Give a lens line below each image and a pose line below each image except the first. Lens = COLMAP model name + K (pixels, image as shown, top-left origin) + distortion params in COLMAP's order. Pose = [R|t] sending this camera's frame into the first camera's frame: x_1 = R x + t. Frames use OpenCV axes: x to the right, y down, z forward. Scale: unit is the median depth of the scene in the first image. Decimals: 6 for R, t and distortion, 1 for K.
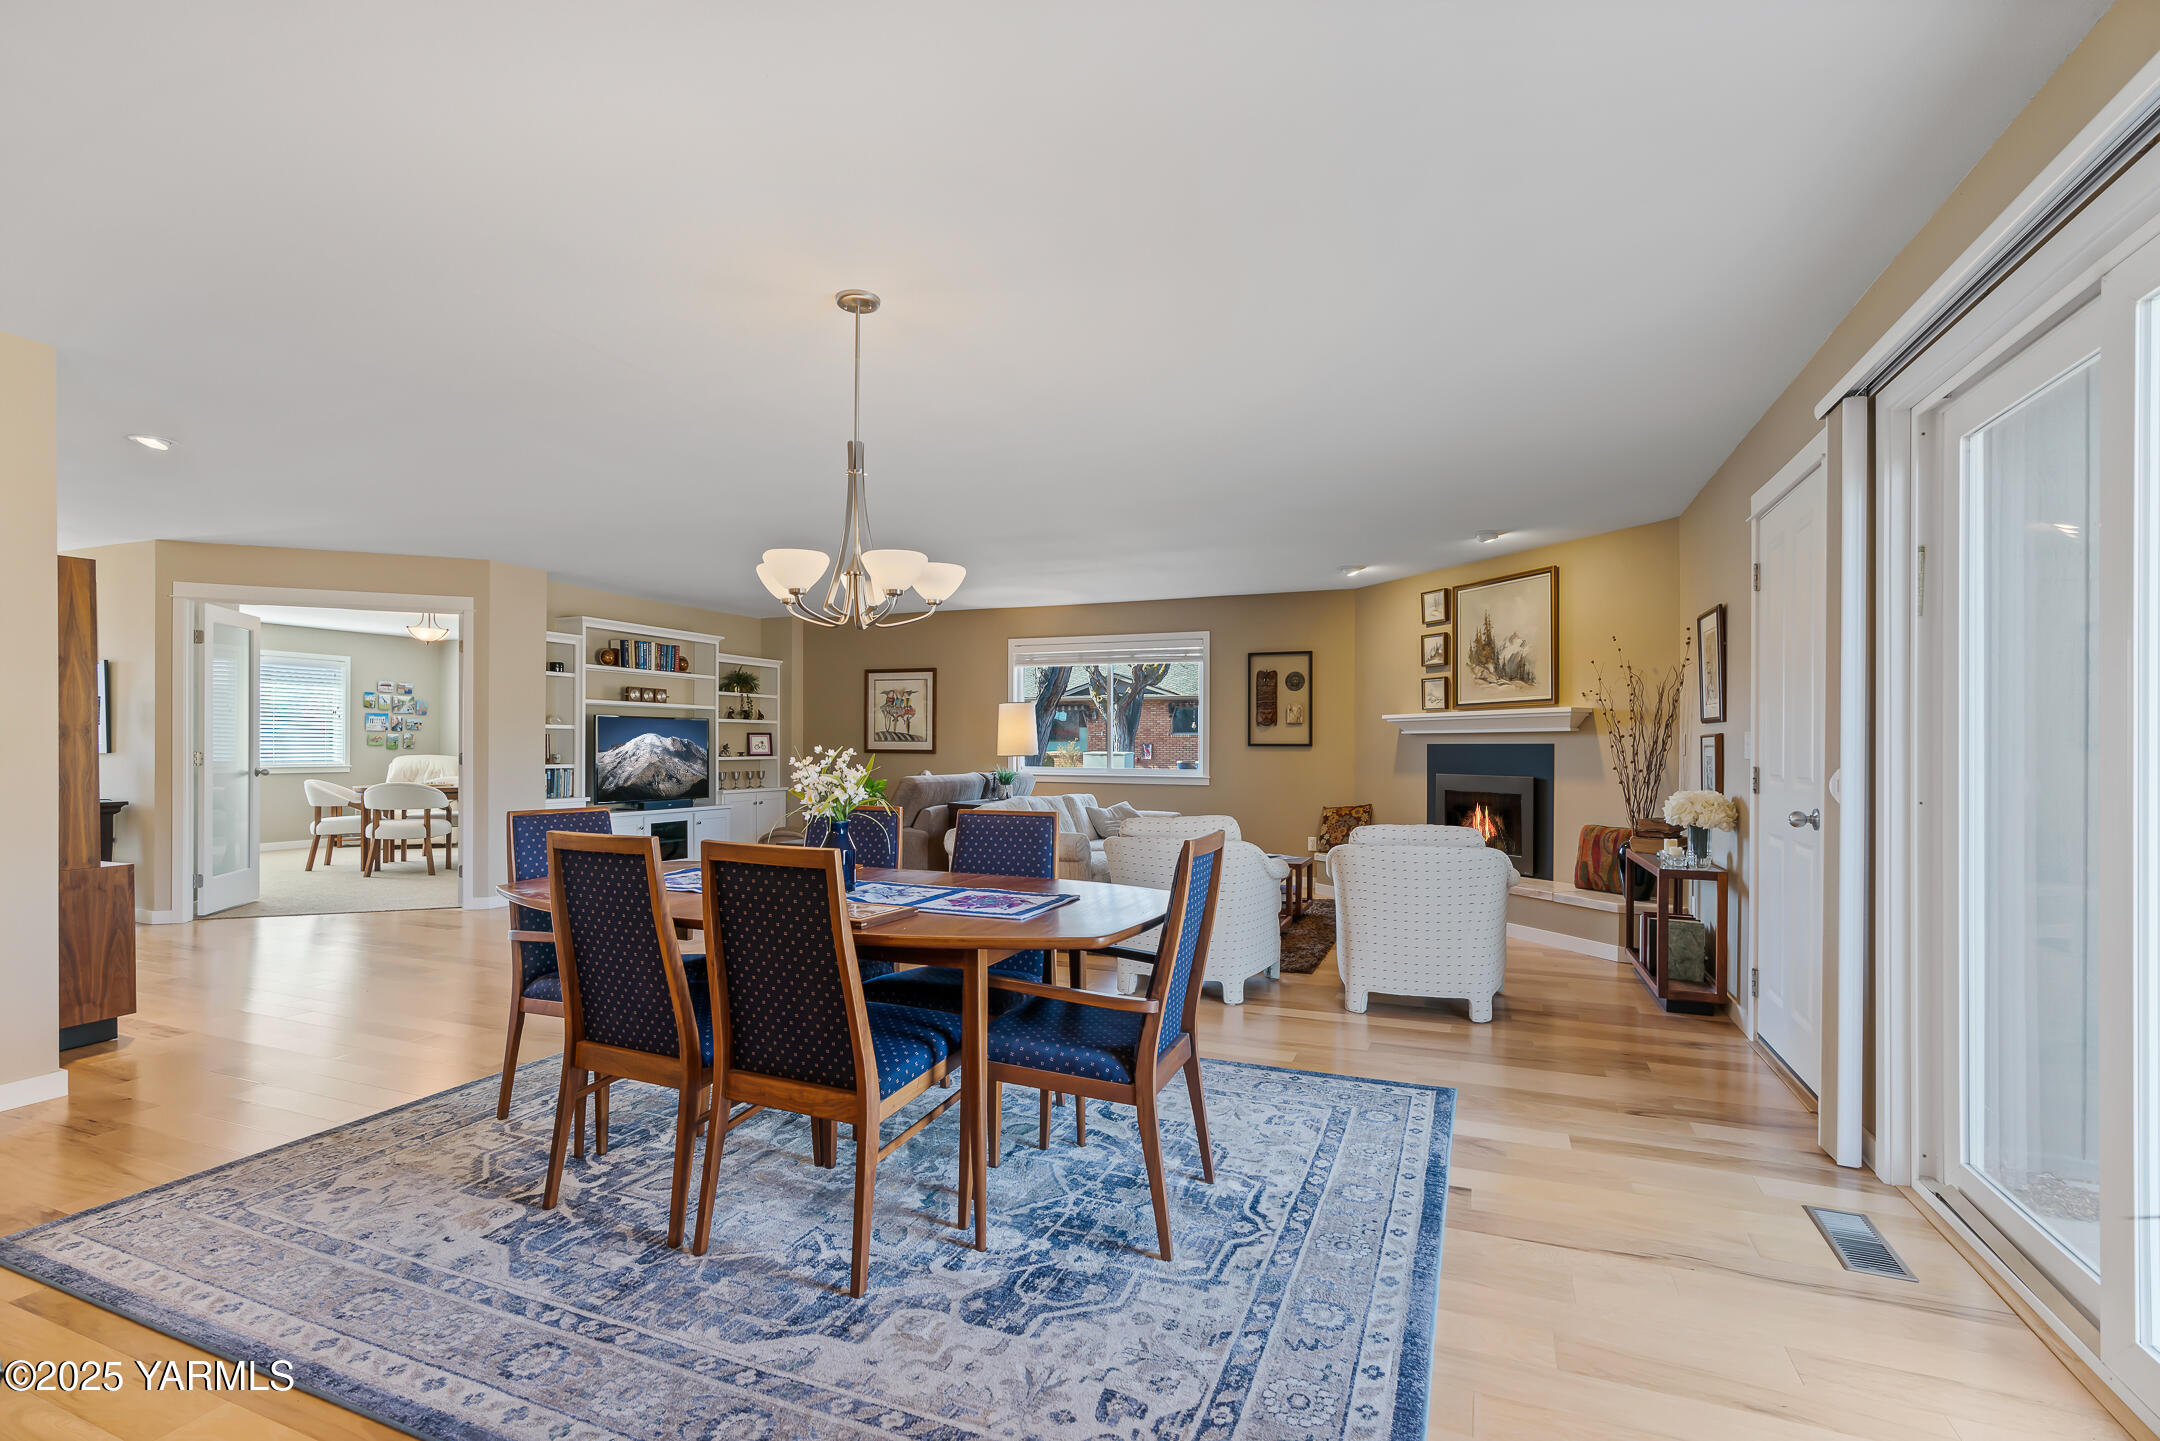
lens RADIAL K [[981.6, 0, 1069.8], [0, 981.6, 744.8], [0, 0, 1]] dist [-0.014717, 0.006484]
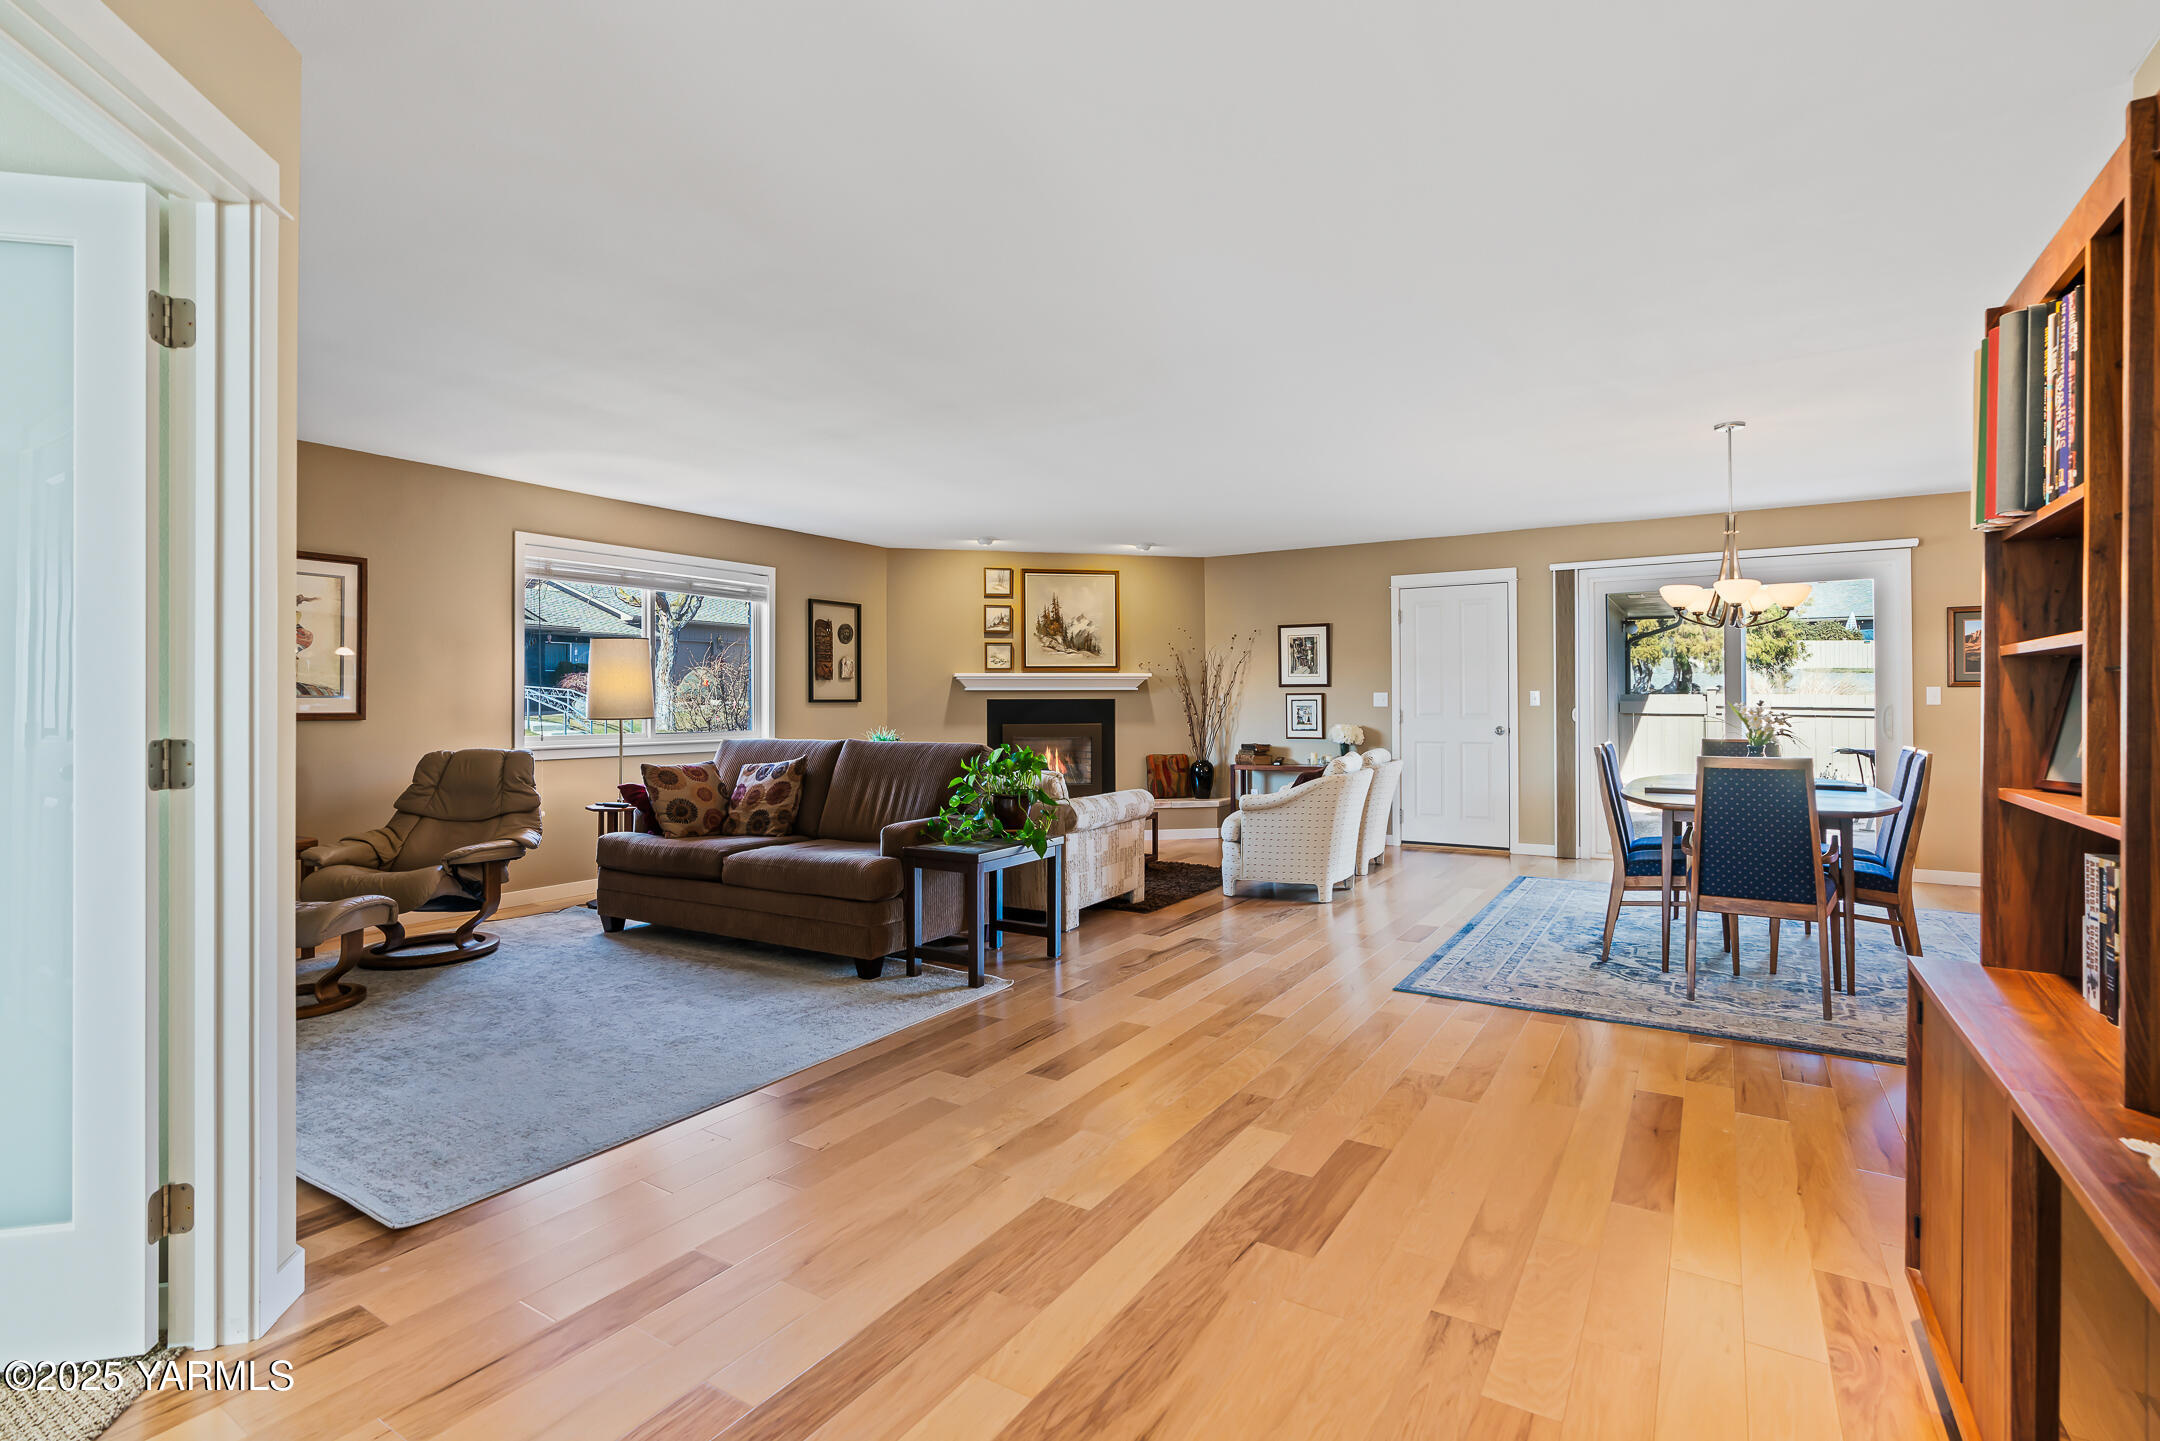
lens RADIAL K [[1039.6, 0, 1084.9], [0, 1039.6, 702.5], [0, 0, 1]] dist [-0.004695, 0.001003]
pose [[0.153207, -0.005391, 0.988179, -0.723994], [0.002785, 0.999984, 0.005023, -0.002773], [-0.988190, 0.001983, 0.153219, 0.615502]]
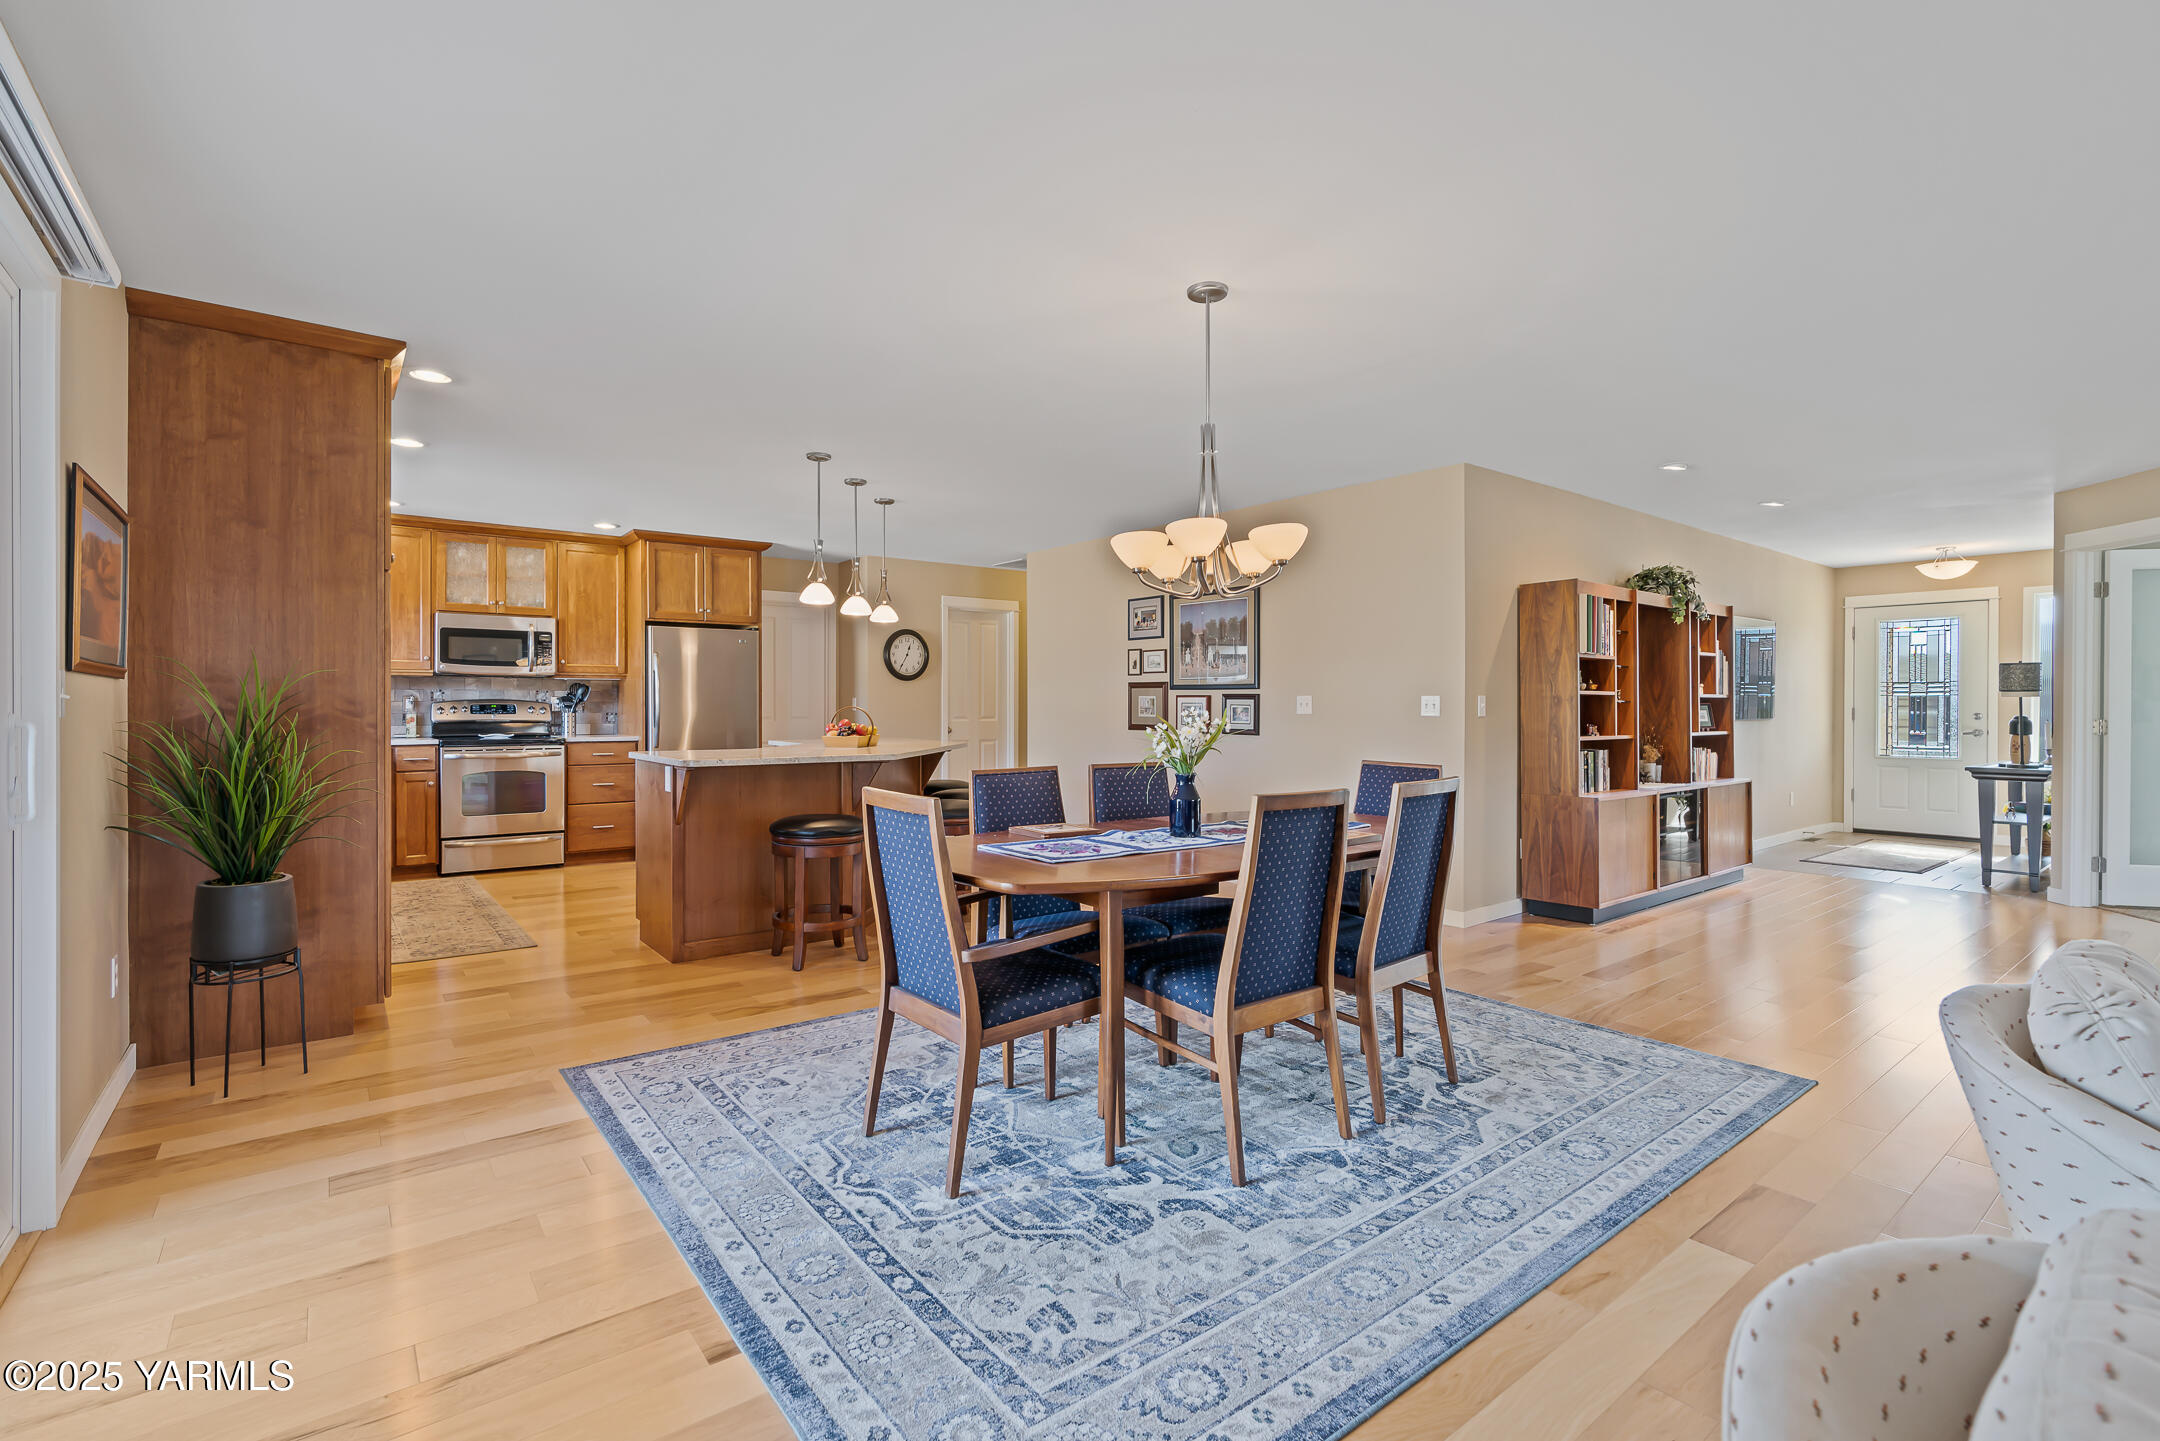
lens RADIAL K [[981.6, 0, 1065.6], [0, 981.6, 711.3], [0, 0, 1]] dist [-0.014717, 0.006484]
pose [[-0.499227, 0.000069, -0.866471, 0.273351], [-0.003163, 0.999993, 0.001902, 0.001067], [0.866466, 0.003690, -0.499223, 0.485593]]
